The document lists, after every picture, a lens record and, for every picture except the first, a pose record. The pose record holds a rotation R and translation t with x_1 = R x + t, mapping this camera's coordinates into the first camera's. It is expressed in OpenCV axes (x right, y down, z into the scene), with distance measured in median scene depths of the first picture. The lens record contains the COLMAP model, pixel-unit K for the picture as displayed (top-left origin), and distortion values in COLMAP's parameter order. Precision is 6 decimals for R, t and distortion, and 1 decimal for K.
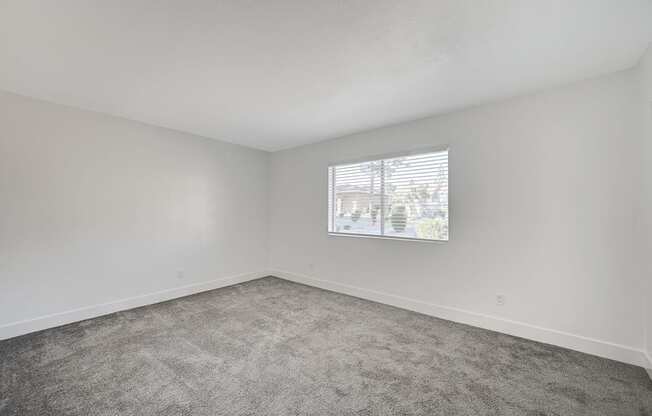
lens RADIAL K [[261.1, 0, 327.0], [0, 261.1, 211.1], [0, 0, 1]] dist [0.012512, -0.000473]
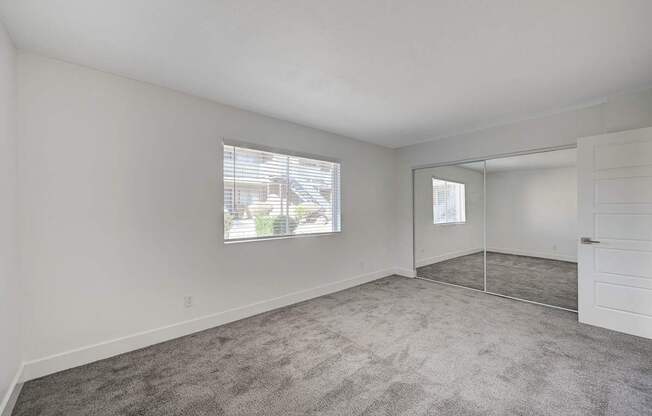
lens RADIAL K [[261.1, 0, 327.0], [0, 261.1, 211.1], [0, 0, 1]] dist [0.012512, -0.000473]
pose [[0.156209, -0.001881, 0.987722, -0.856474], [0.006195, 0.999980, 0.000924, 0.008030], [-0.987705, 0.005975, 0.156218, 0.850122]]
